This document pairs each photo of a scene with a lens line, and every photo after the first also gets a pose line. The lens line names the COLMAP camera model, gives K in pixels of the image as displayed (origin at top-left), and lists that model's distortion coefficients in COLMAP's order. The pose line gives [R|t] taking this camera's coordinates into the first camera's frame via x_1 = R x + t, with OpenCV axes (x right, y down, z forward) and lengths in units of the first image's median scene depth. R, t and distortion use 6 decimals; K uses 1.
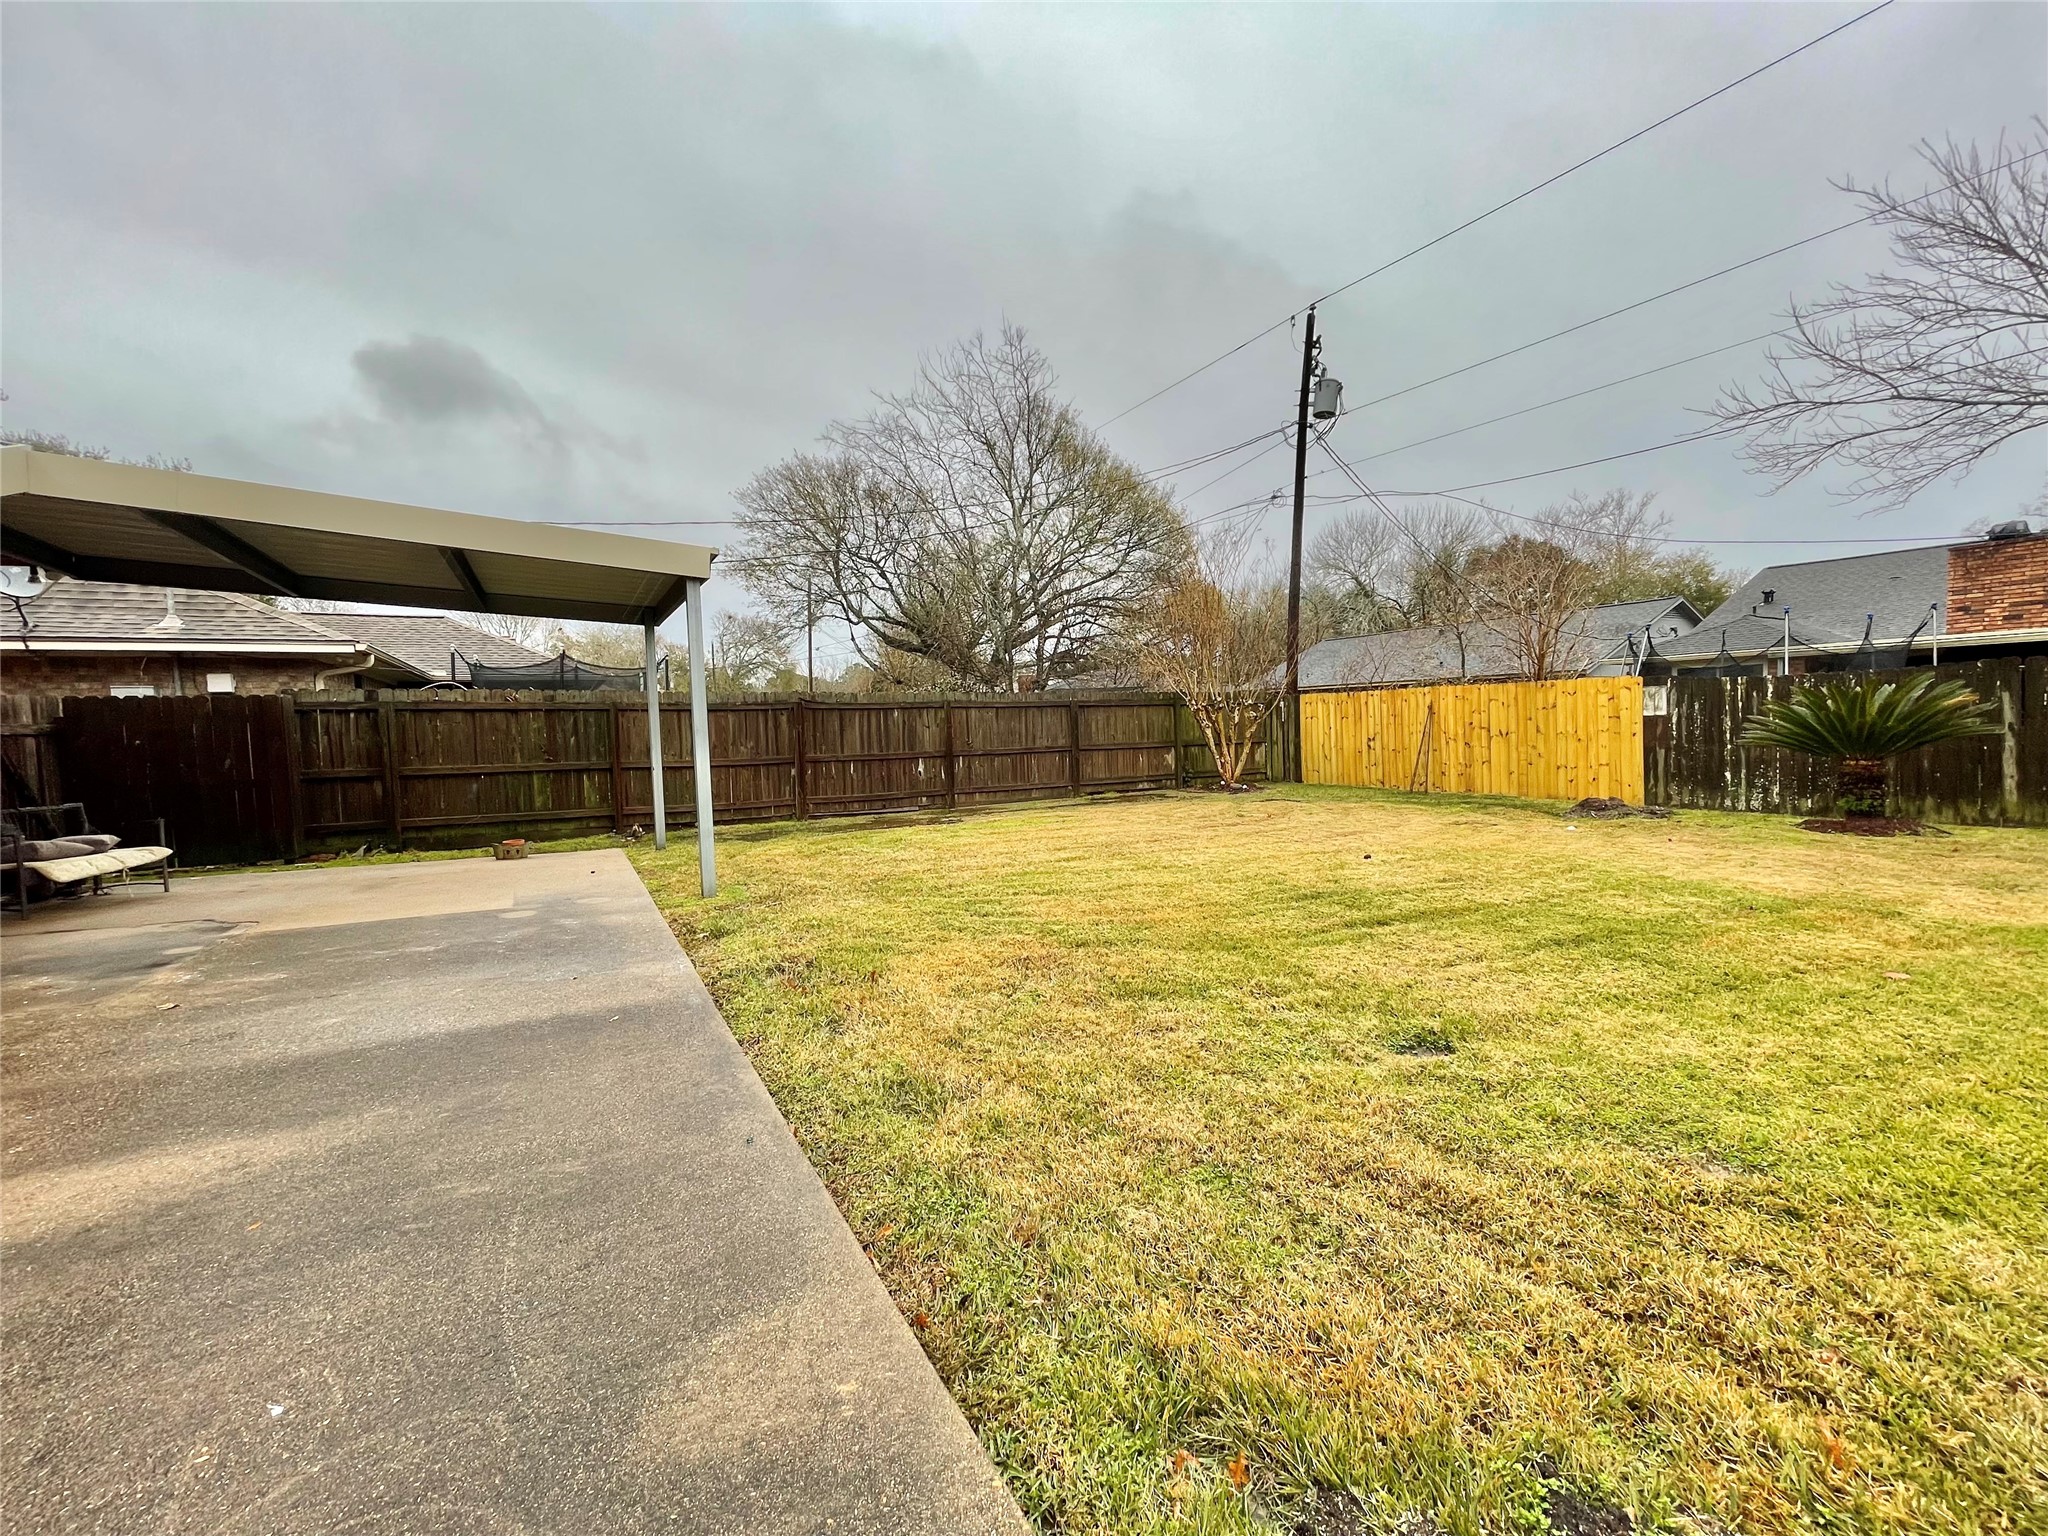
lens RADIAL K [[822.3, 0, 1022.5], [0, 822.3, 759.8], [0, 0, 1]] dist [-0.007757, 0.000672]
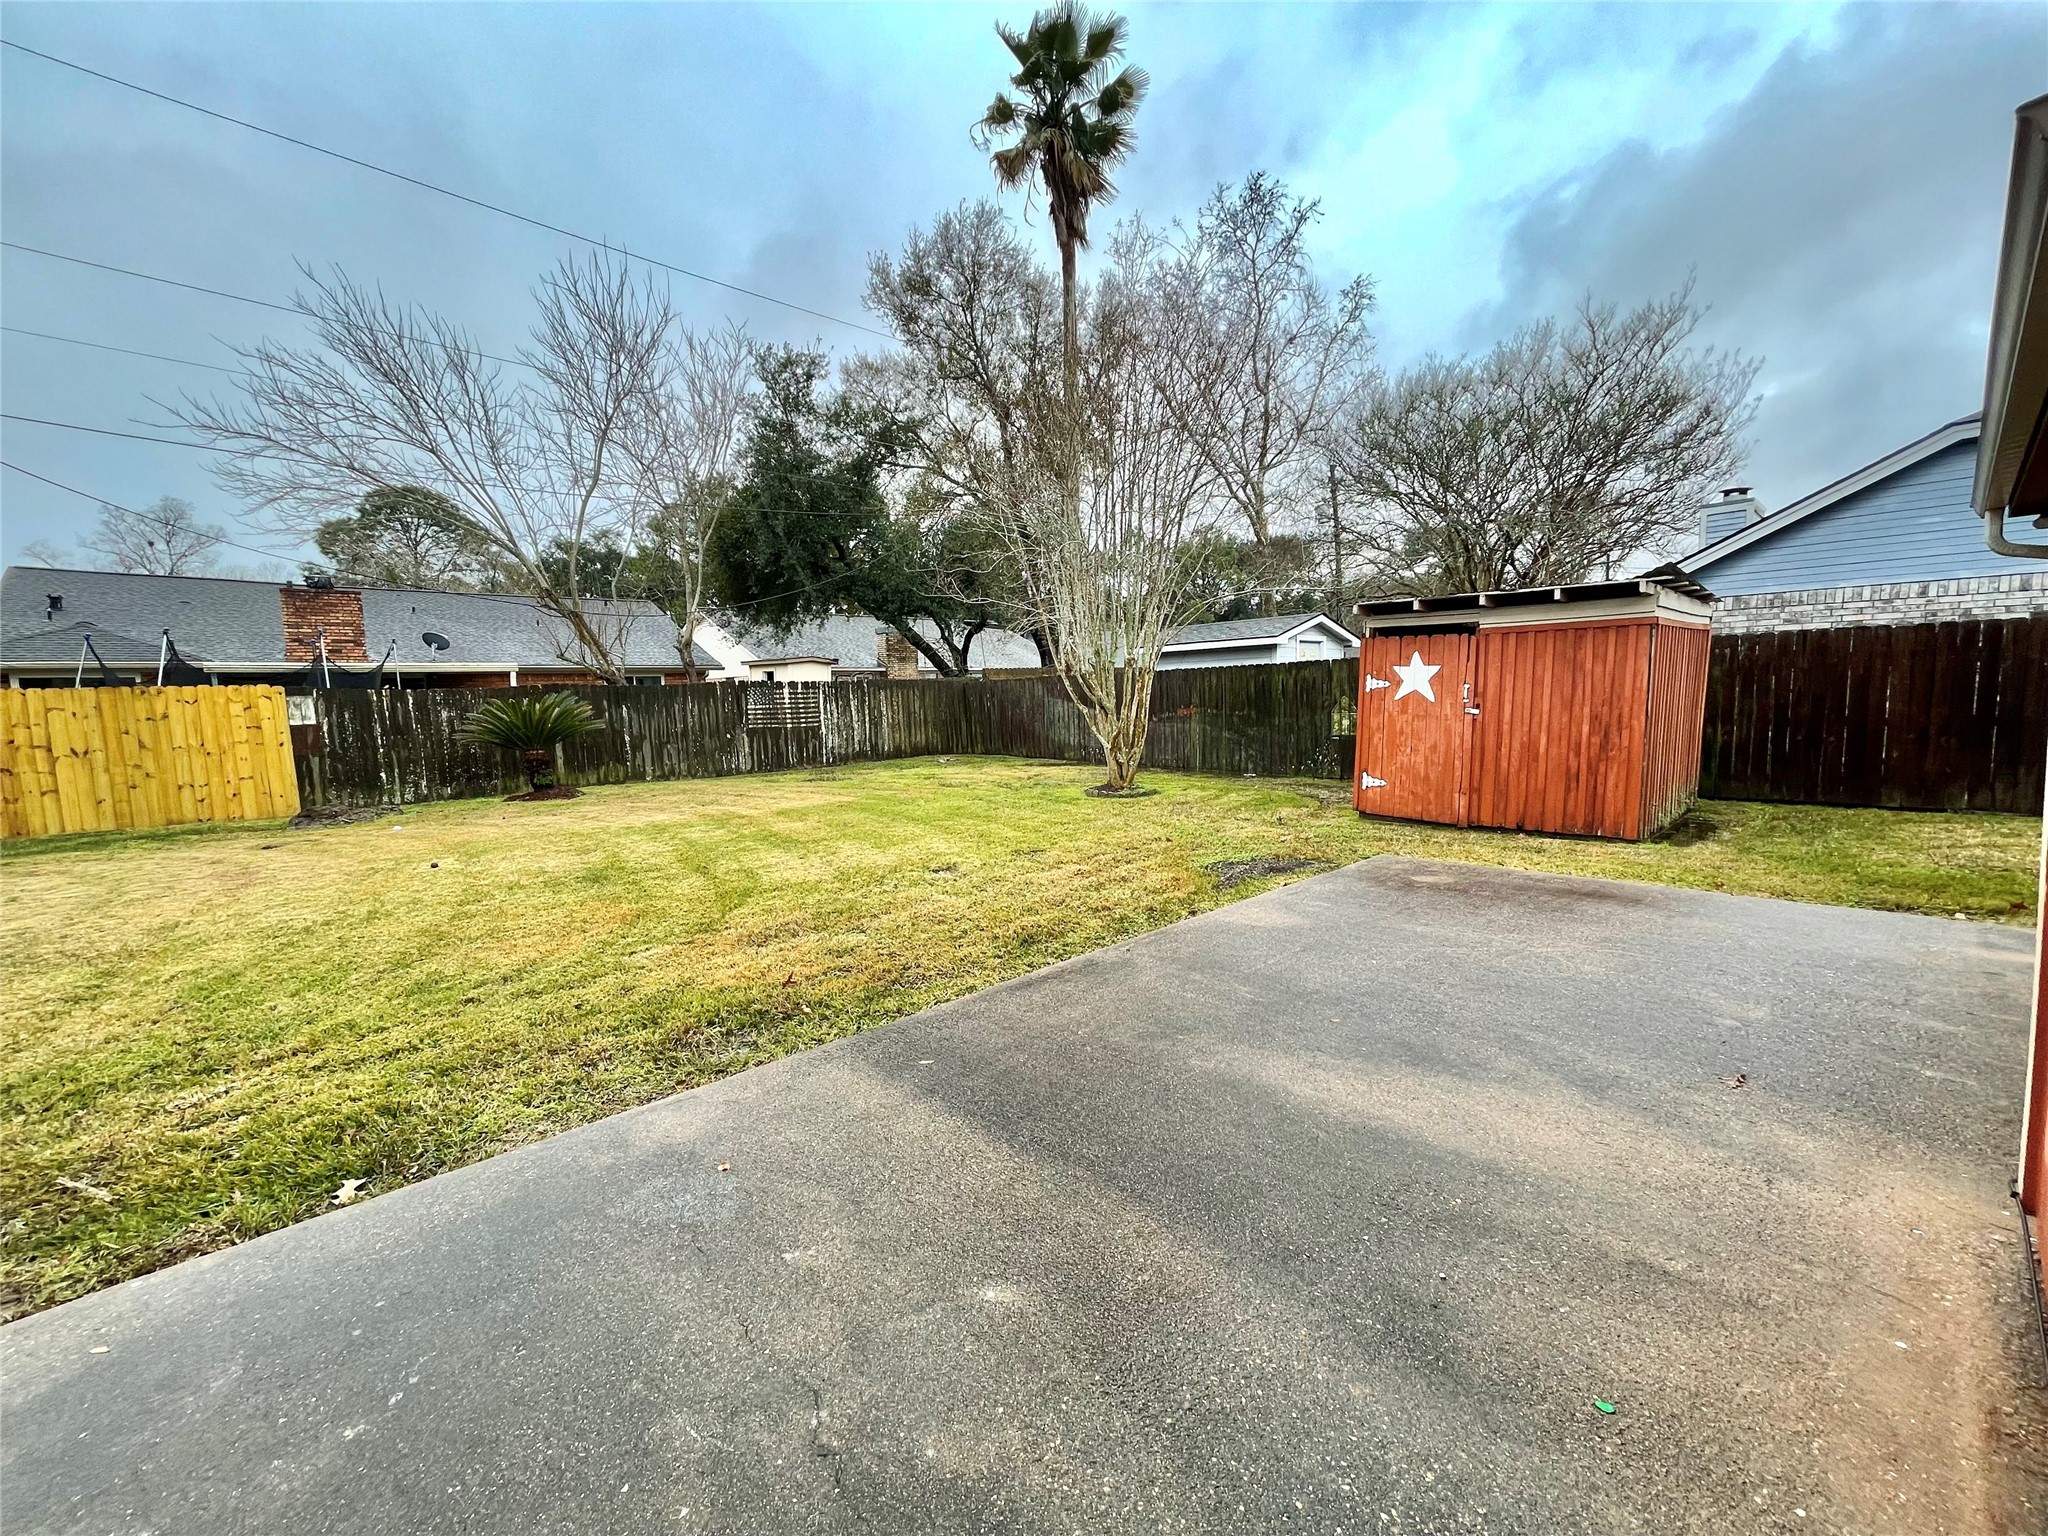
lens RADIAL K [[822.3, 0, 1023.4], [0, 822.3, 777.6], [0, 0, 1]] dist [-0.007757, 0.000672]
pose [[-0.219290, -0.067915, 0.973293, -0.421476], [0.076905, 0.993267, 0.086637, -0.007837], [-0.972624, 0.093850, -0.212591, 0.344828]]
